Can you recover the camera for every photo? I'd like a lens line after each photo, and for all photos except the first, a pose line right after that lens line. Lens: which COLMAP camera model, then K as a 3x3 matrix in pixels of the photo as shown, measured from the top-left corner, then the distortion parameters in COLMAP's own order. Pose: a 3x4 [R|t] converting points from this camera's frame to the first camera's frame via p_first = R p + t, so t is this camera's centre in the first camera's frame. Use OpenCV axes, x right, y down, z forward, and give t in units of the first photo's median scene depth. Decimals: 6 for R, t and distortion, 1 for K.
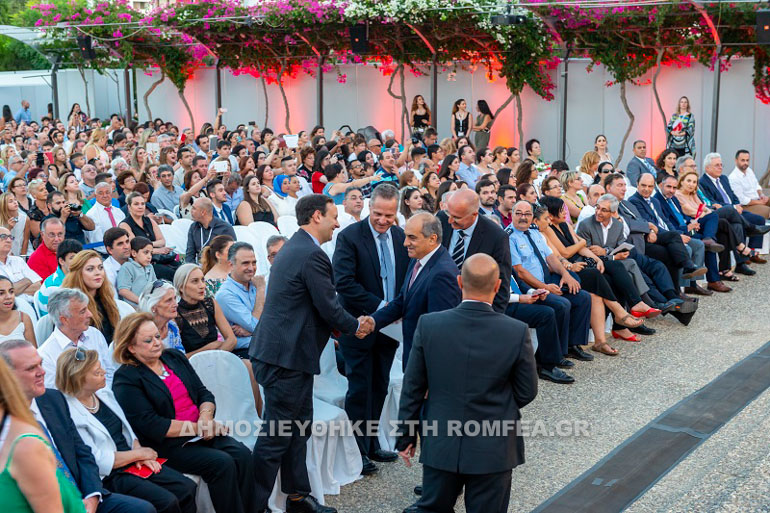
lens RADIAL K [[1203.9, 0, 384.5], [0, 1203.9, 254.5], [0, 0, 1]] dist [-0.039840, 0.000000]
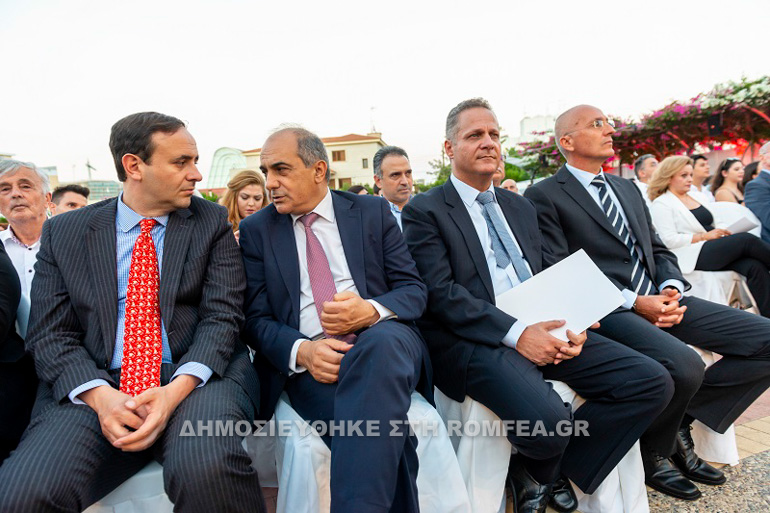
lens RADIAL K [[516.0, 0, 383.3], [0, 516.0, 258.1], [0, 0, 1]] dist [0.022107, -0.001673]
pose [[0.814687, -0.007698, -0.579850, 0.018203], [-0.022129, 0.998771, -0.044350, 0.023336], [0.579478, 0.048963, 0.813516, 0.247991]]
